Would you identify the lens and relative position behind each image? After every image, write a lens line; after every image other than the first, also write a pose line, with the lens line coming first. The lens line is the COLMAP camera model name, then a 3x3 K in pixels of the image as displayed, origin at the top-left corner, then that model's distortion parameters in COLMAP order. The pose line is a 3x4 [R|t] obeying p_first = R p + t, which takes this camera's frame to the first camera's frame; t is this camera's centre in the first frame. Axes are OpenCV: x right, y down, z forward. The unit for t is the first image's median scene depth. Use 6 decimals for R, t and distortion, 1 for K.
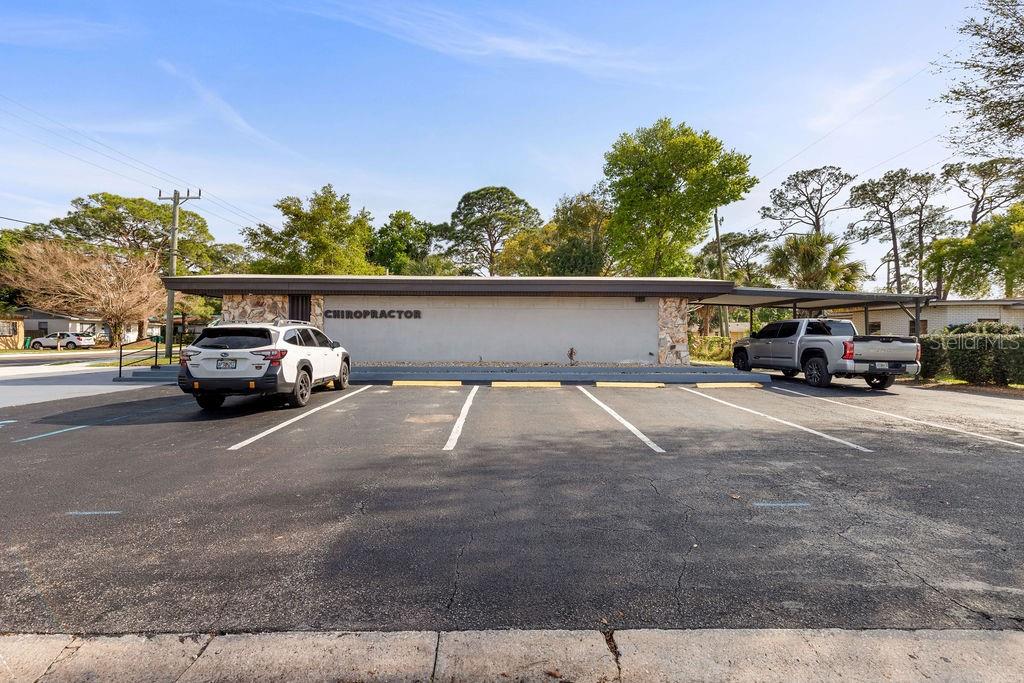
lens RADIAL K [[459.7, 0, 509.7], [0, 459.7, 338.8], [0, 0, 1]] dist [0.010821, -0.000913]
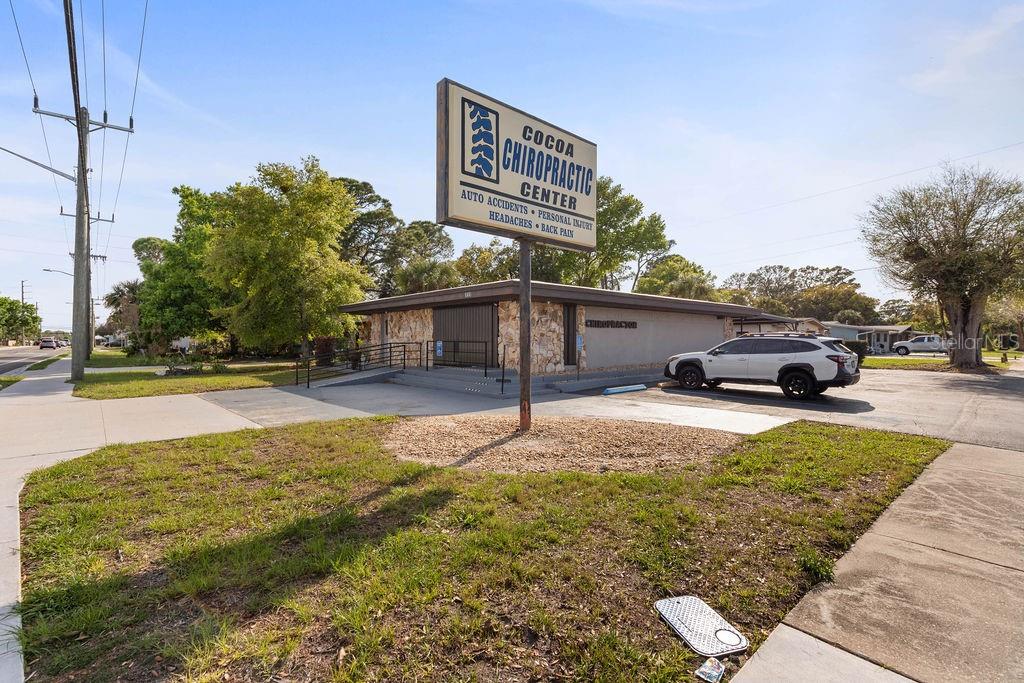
lens RADIAL K [[459.7, 0, 510.4], [0, 459.7, 342.8], [0, 0, 1]] dist [0.010821, -0.000913]
pose [[0.754487, -0.006381, 0.656284, -1.229920], [0.011838, 0.999922, -0.003888, -0.006478], [-0.656209, 0.010702, 0.754504, 0.311092]]
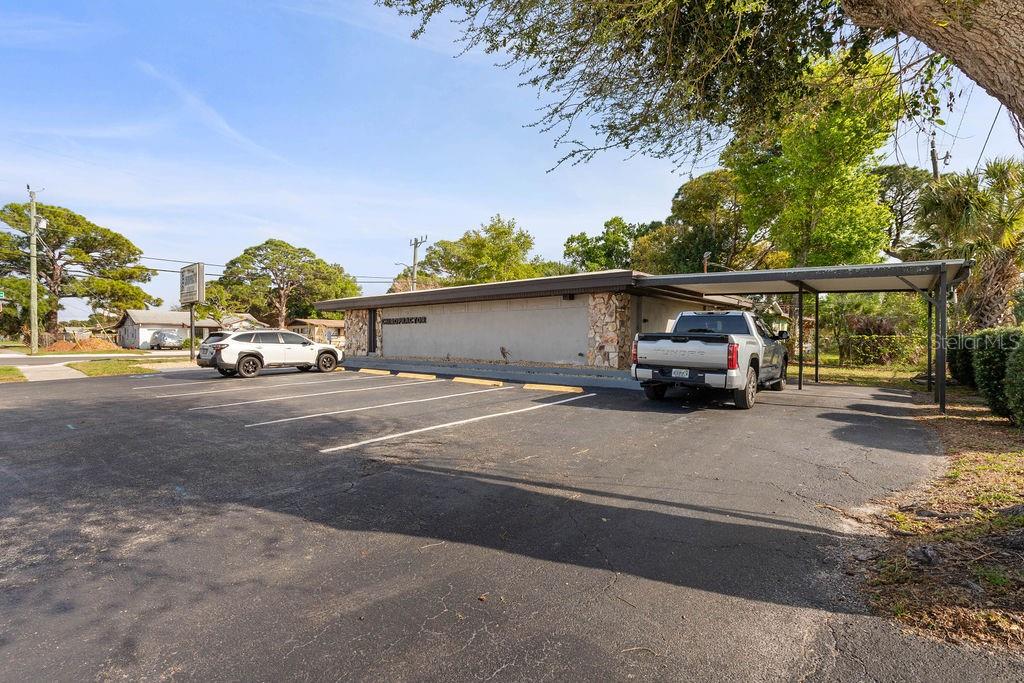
lens RADIAL K [[459.7, 0, 513.2], [0, 459.7, 338.5], [0, 0, 1]] dist [0.010821, -0.000913]
pose [[0.747258, -0.002858, -0.664528, 0.833609], [-0.000577, 0.999988, -0.004949, 0.004590], [0.664534, 0.004082, 0.747247, 0.209256]]
